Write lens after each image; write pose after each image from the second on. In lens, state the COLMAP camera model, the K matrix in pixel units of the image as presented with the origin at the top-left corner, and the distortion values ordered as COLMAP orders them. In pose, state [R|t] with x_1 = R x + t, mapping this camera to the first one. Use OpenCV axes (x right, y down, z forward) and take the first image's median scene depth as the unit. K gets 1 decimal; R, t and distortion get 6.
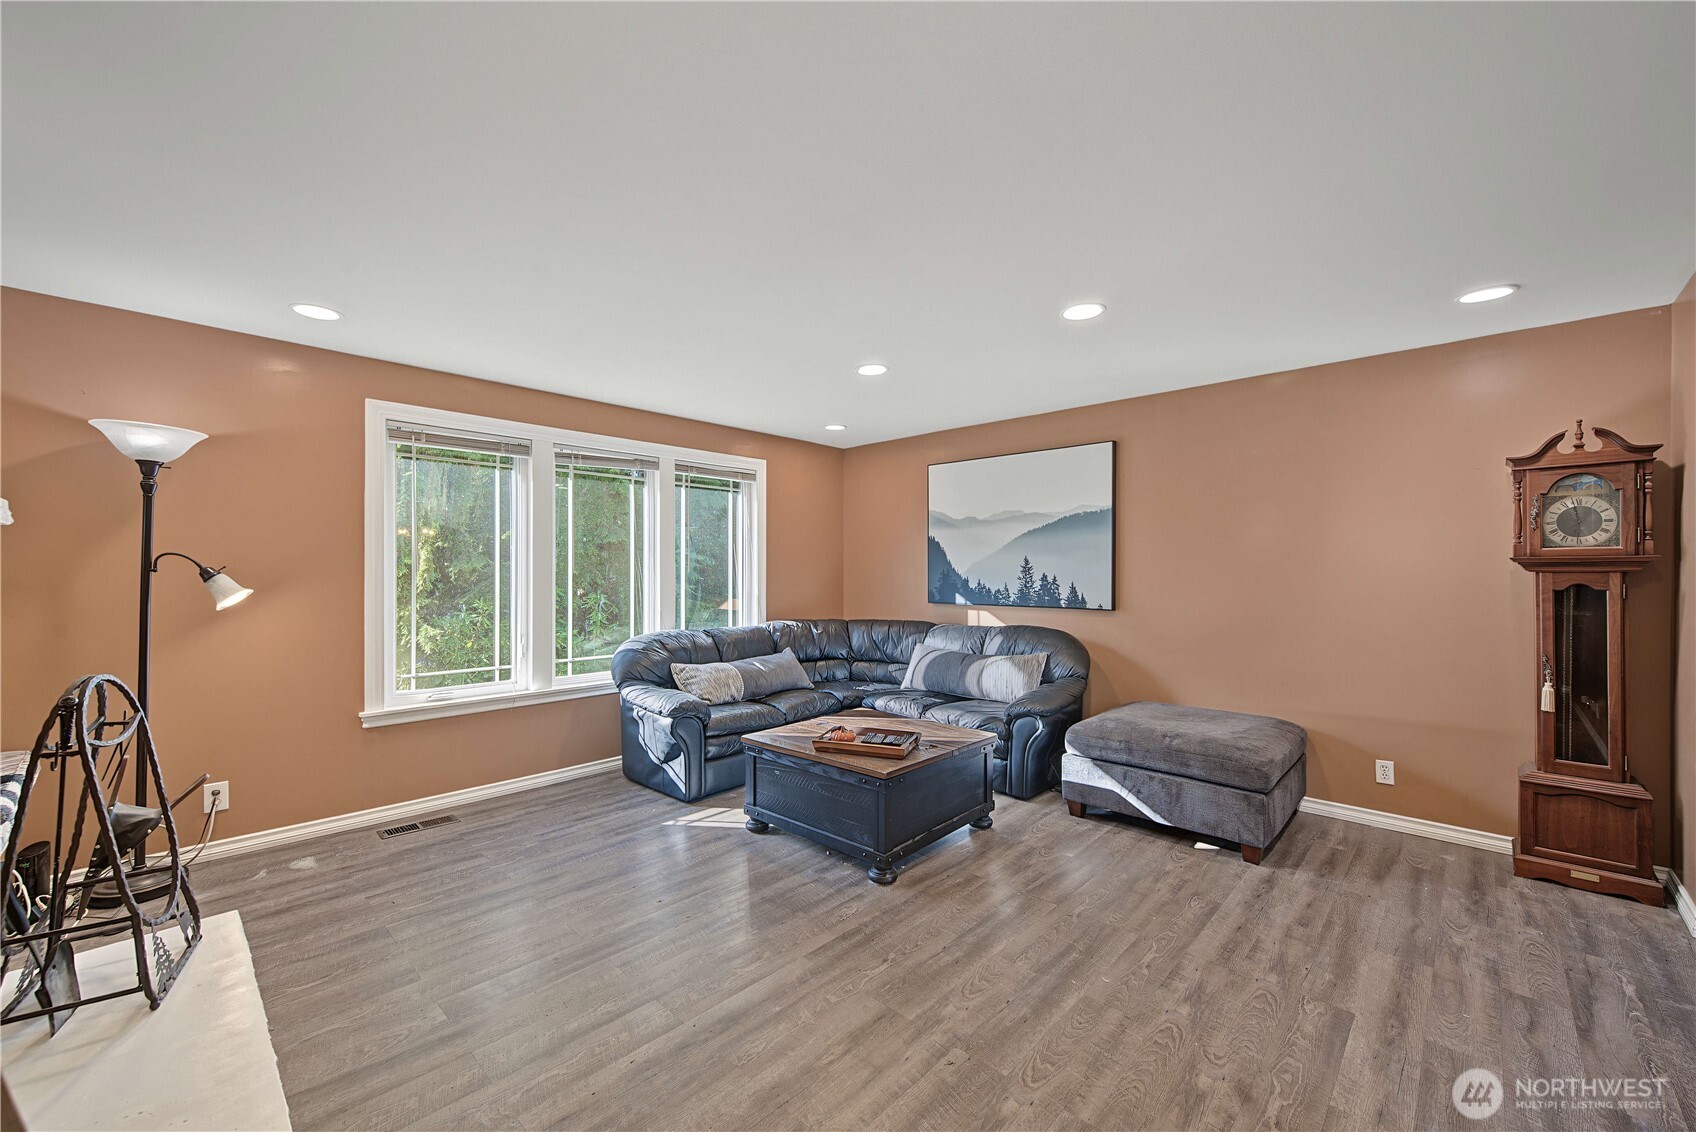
lens RADIAL K [[681.4, 0, 848.0], [0, 681.4, 566.0], [0, 0, 1]] dist [0.001663, -0.000157]
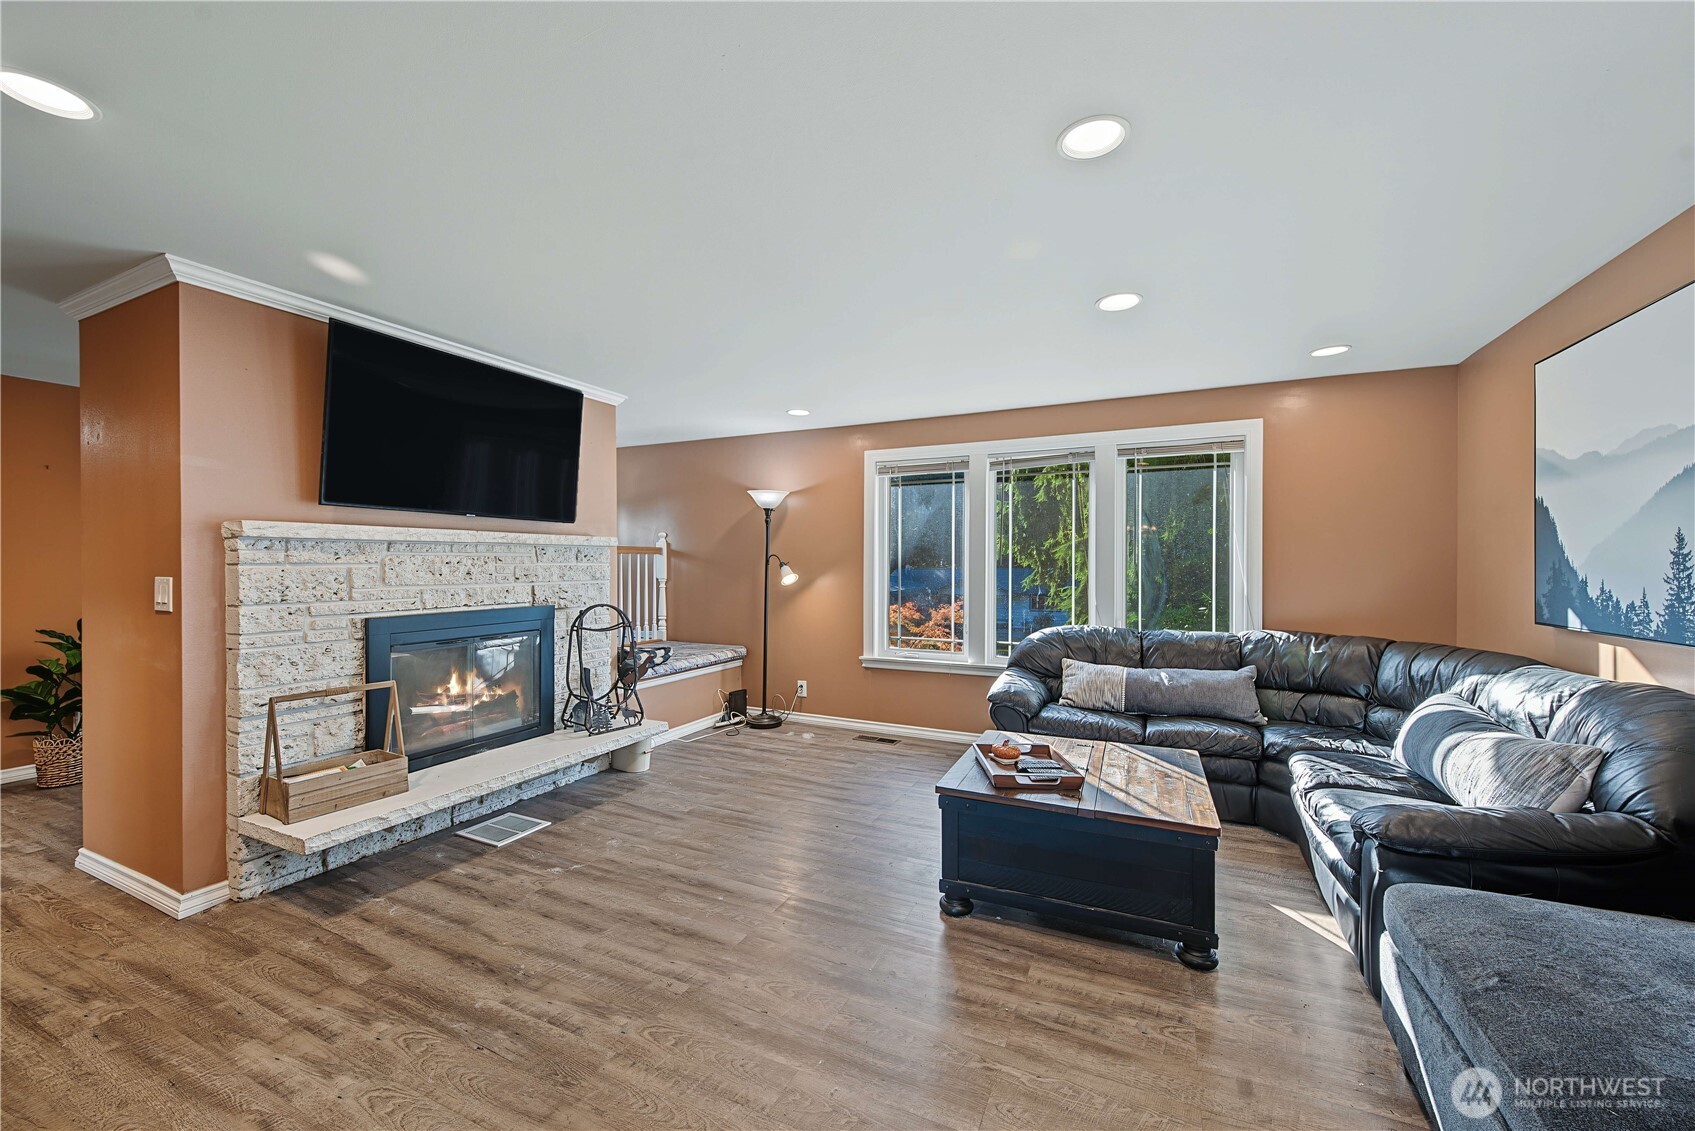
lens RADIAL K [[681.0, 0, 847.5], [0, 681.0, 565.5], [0, 0, 1]] dist [0.001663, -0.000157]
pose [[0.287895, 0.000461, -0.957662, 0.702434], [0.005955, 0.999980, 0.002271, 0.006611], [0.957644, -0.006357, 0.287886, 0.499012]]
